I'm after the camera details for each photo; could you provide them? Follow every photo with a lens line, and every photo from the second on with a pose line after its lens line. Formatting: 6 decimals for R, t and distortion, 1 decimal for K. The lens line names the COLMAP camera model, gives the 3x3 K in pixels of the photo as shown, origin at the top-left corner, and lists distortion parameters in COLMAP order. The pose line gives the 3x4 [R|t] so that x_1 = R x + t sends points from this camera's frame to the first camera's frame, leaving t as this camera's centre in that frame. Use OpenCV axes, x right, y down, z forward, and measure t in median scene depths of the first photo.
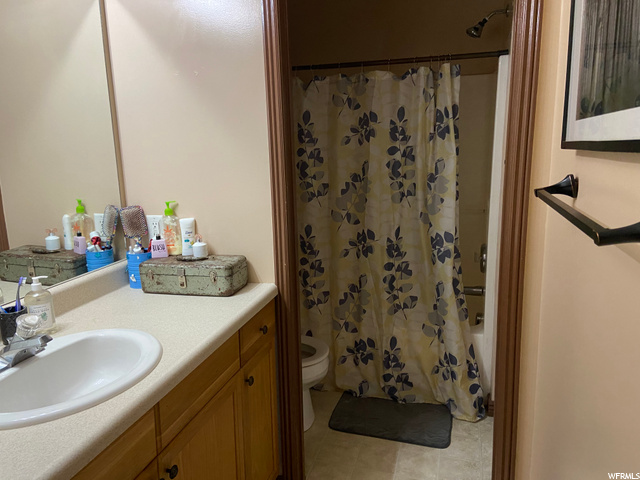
lens RADIAL K [[485.4, 0, 320.0], [0, 485.4, 240.0], [0, 0, 1]] dist [0.110036, -0.145475]
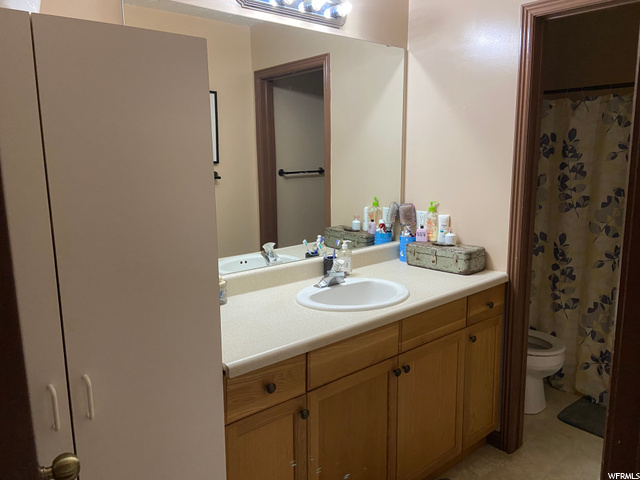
lens RADIAL K [[485.4, 0, 320.0], [0, 485.4, 240.0], [0, 0, 1]] dist [0.110036, -0.145475]
pose [[0.835714, 0.106279, -0.538783, 0.170603], [-0.116314, 0.993092, 0.015478, 0.042308], [0.536706, 0.049733, 0.842302, -0.304719]]
